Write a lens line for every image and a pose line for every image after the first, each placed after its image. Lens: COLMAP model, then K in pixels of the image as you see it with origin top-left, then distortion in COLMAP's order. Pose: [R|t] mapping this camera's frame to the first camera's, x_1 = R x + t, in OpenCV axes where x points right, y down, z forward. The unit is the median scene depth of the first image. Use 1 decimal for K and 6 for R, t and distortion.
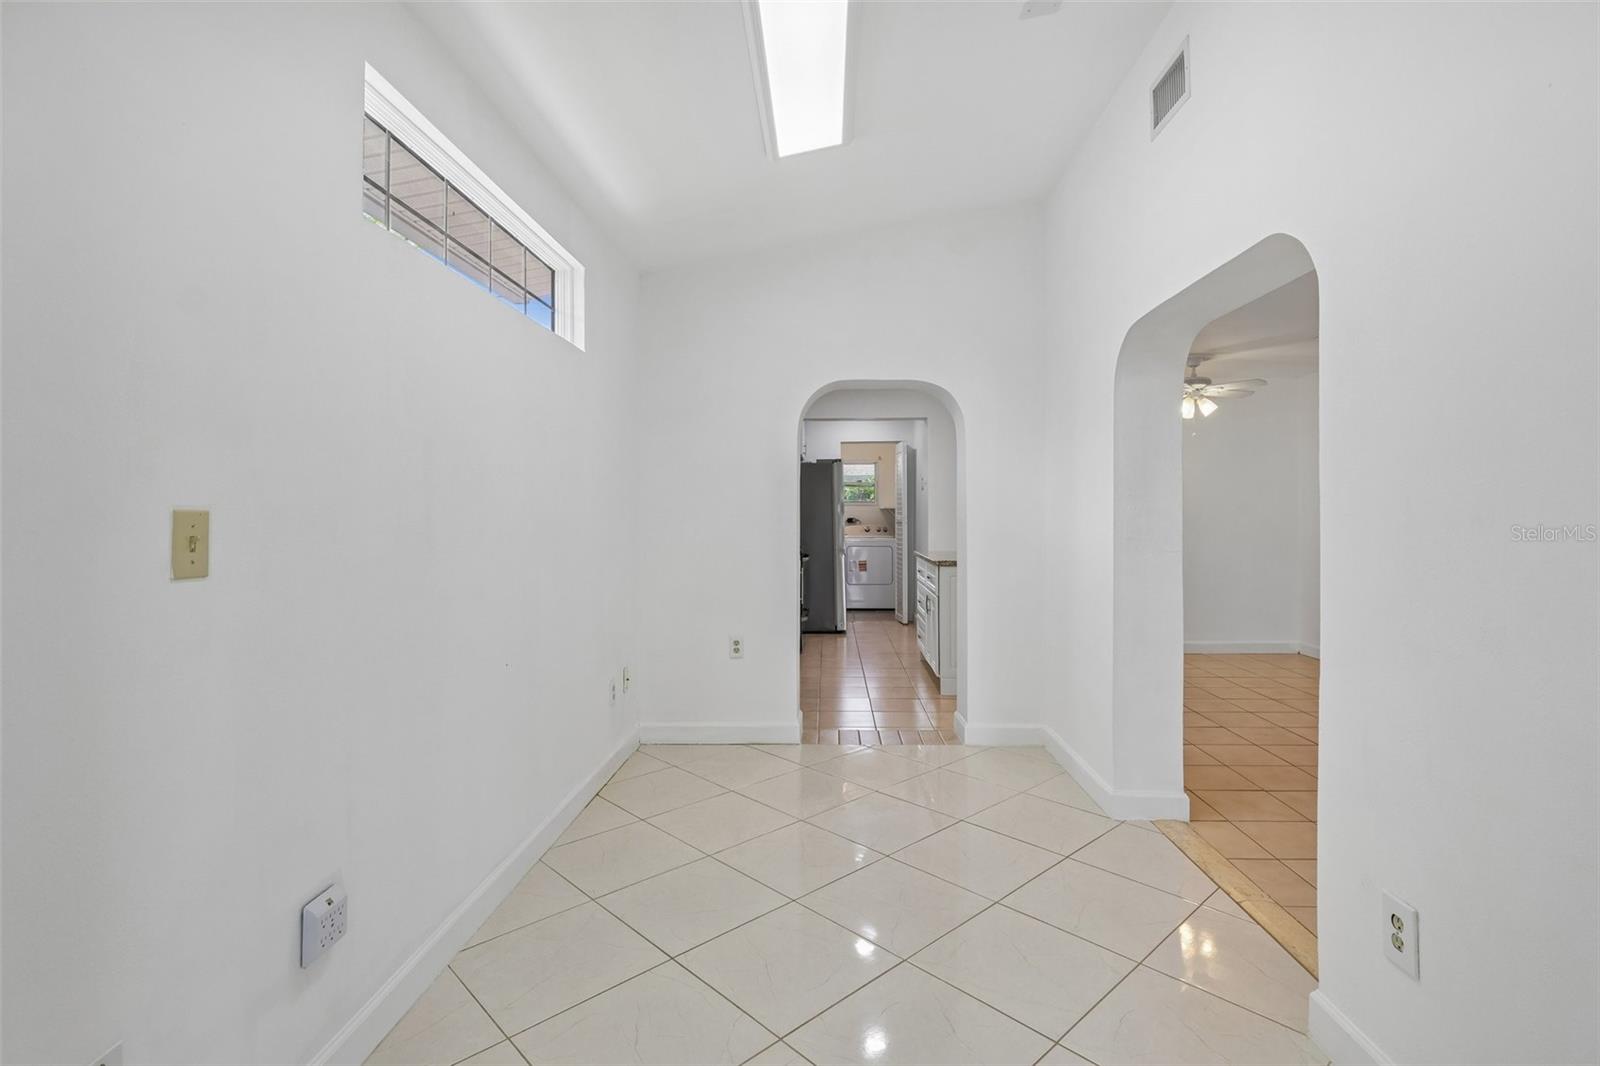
lens RADIAL K [[746.1, 0, 802.7], [0, 746.1, 514.6], [0, 0, 1]] dist [0.000586, 0.000025]
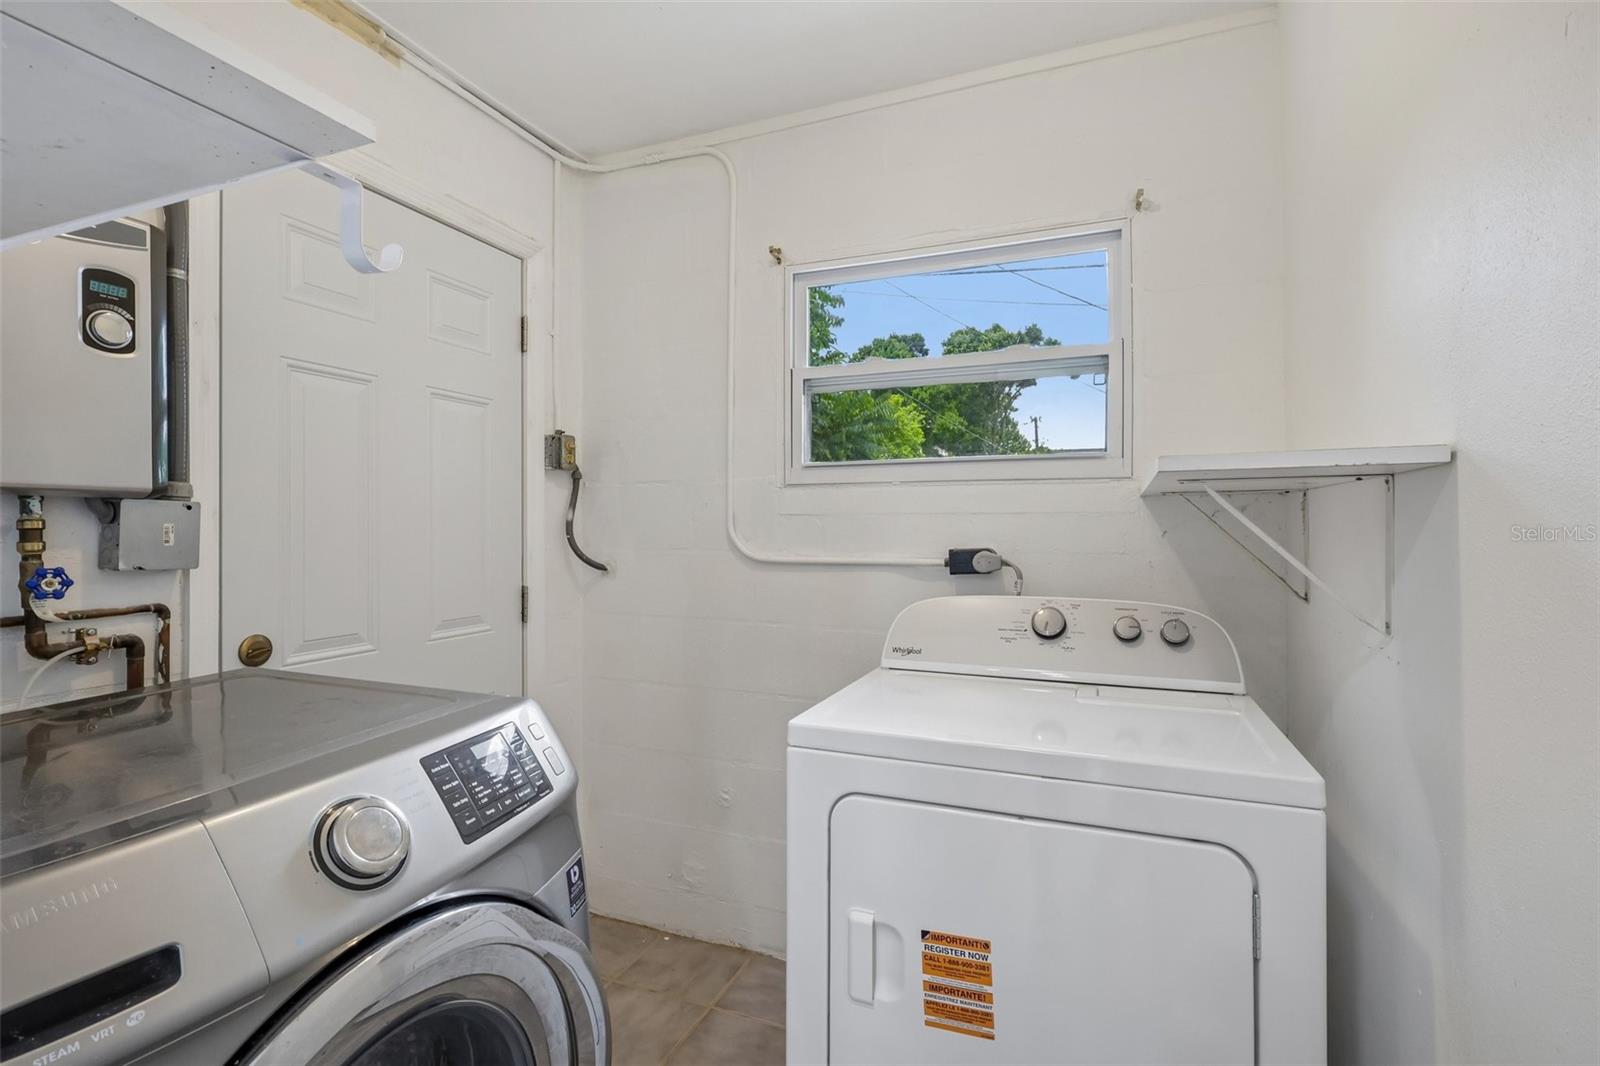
lens RADIAL K [[746.1, 0, 802.7], [0, 746.1, 514.6], [0, 0, 1]] dist [0.000586, 0.000025]
pose [[0.933966, -0.005620, -0.357318, 0.114610], [0.003372, 0.999970, -0.006912, -0.003343], [0.357346, 0.005251, 0.933957, 1.013441]]
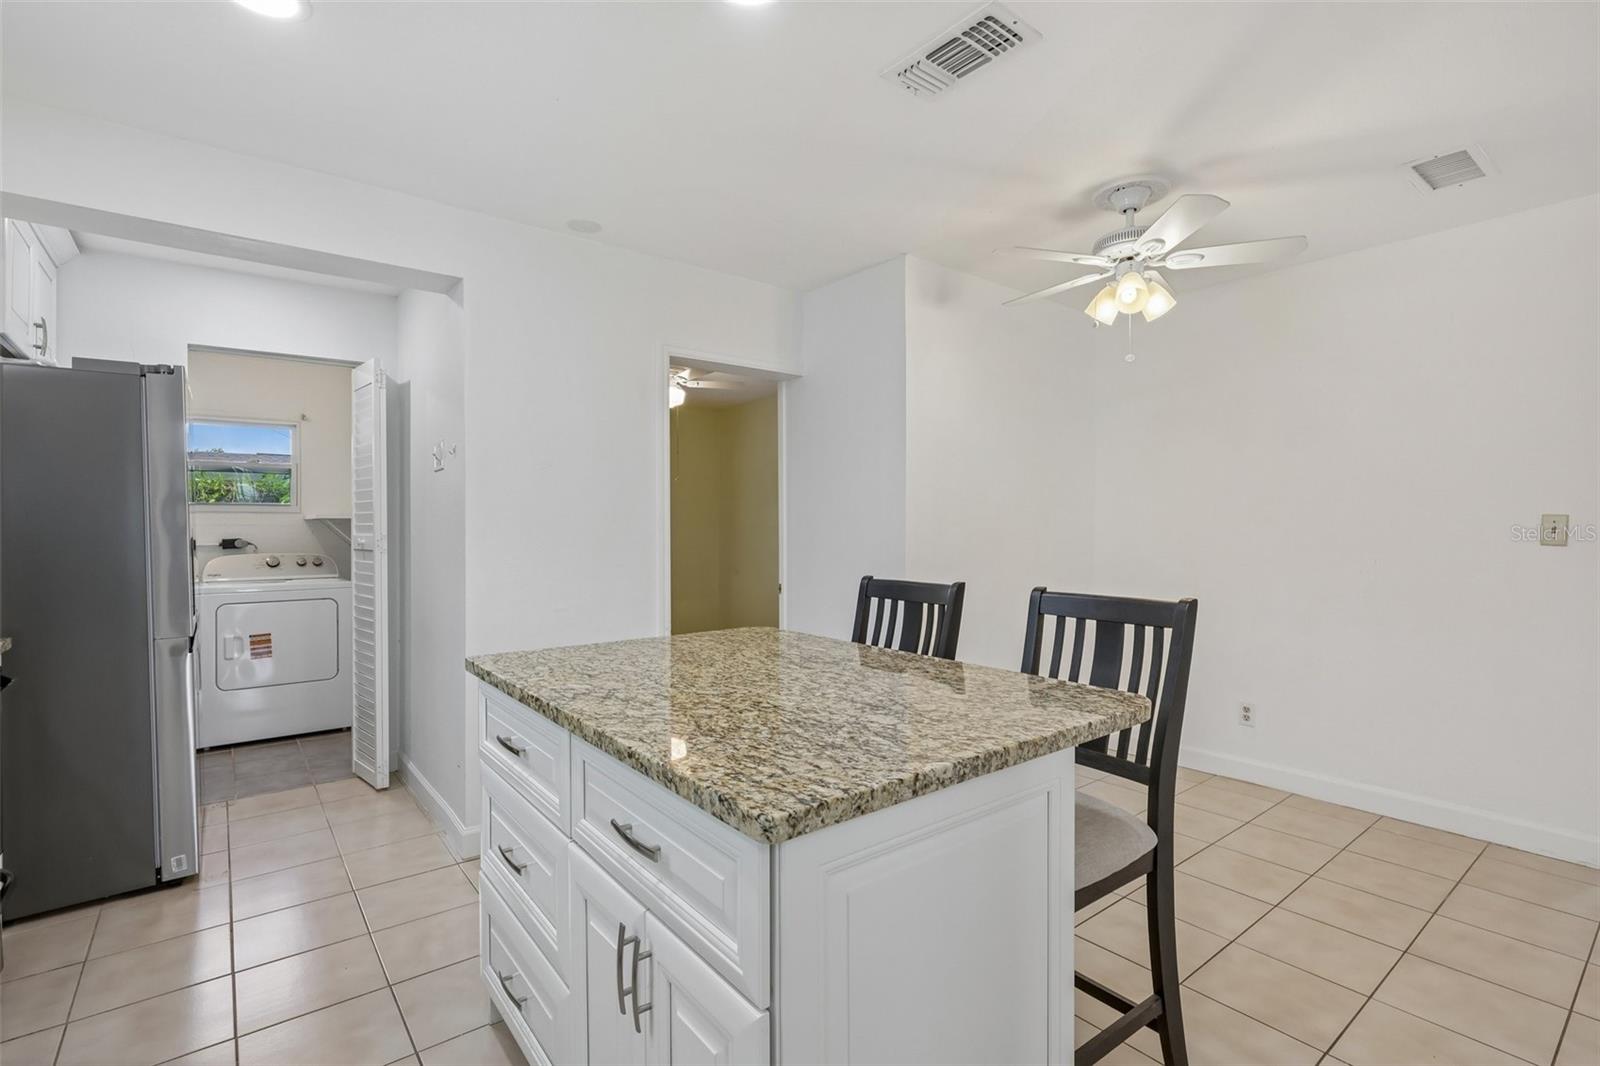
lens RADIAL K [[740.3, 0, 798.2], [0, 740.3, 529.0], [0, 0, 1]] dist [-0.000636, -0.000420]
pose [[0.762690, -0.002297, 0.646760, 0.044580], [0.002131, 0.999997, 0.001039, -0.001515], [-0.646761, 0.000585, 0.762693, 0.514116]]
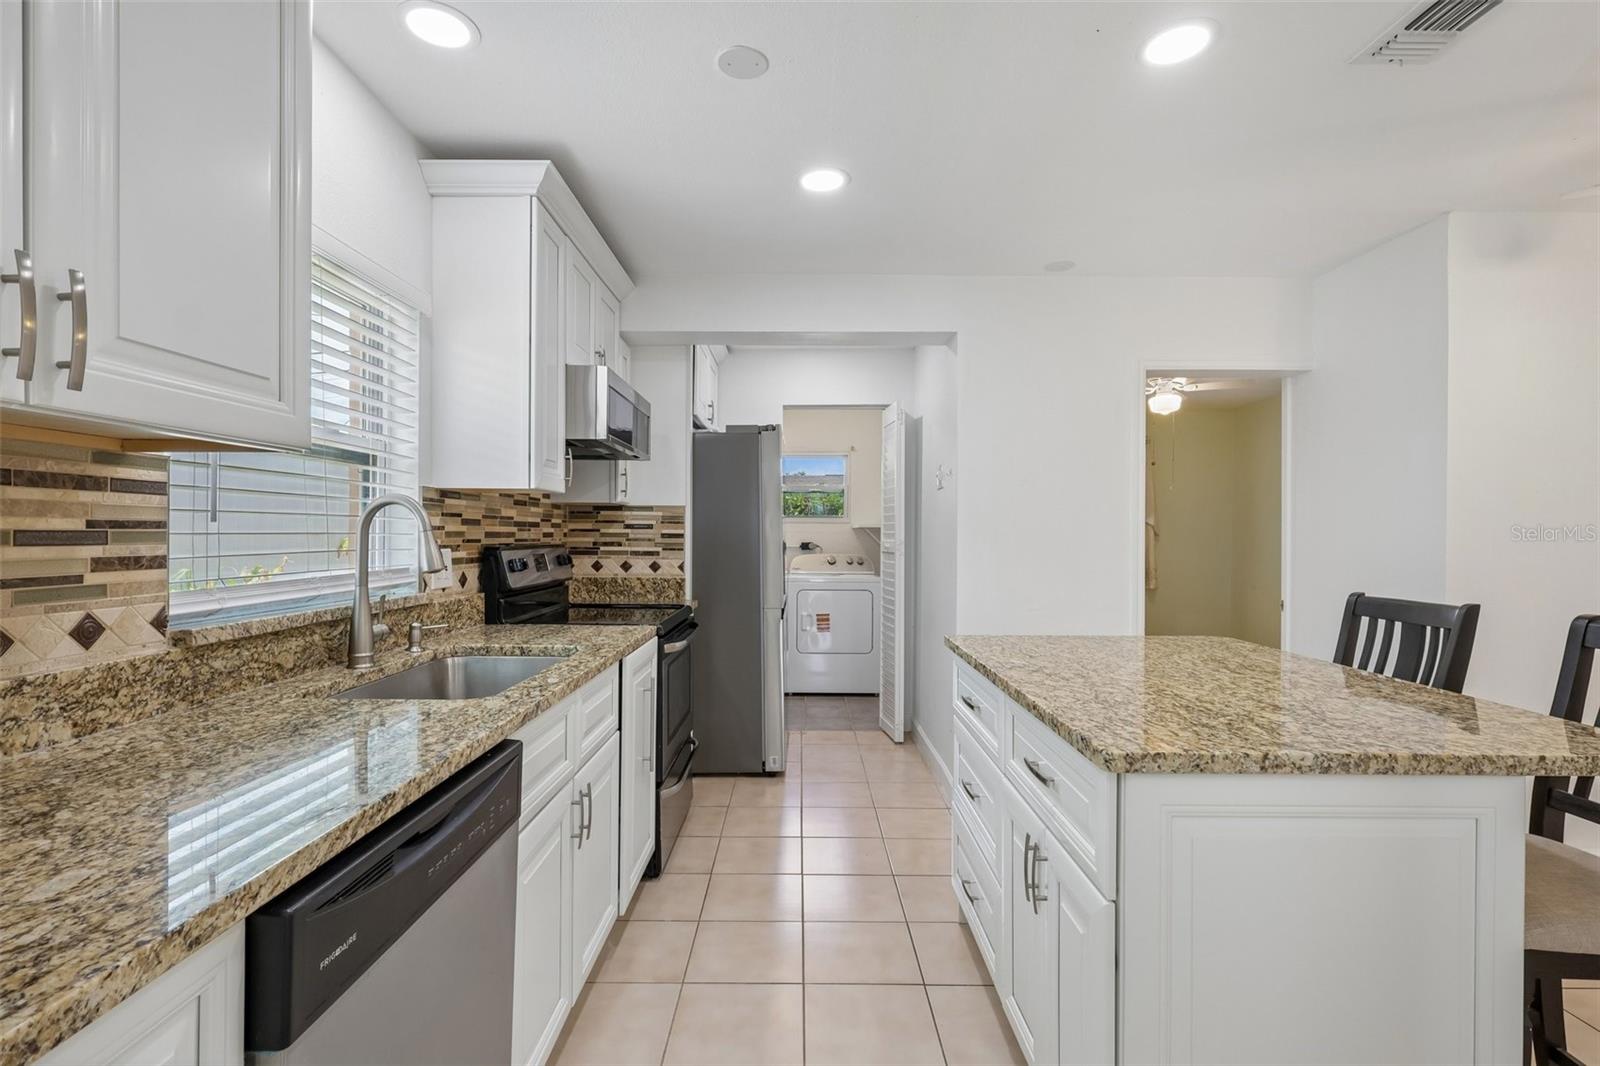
lens RADIAL K [[743.2, 0, 795.6], [0, 743.2, 534.9], [0, 0, 1]] dist [-0.002282, -0.000331]
pose [[0.999479, 0.008760, 0.031065, 0.044508], [-0.008747, 0.999962, -0.000546, -0.001487], [-0.031069, 0.000274, 0.999517, 0.460121]]
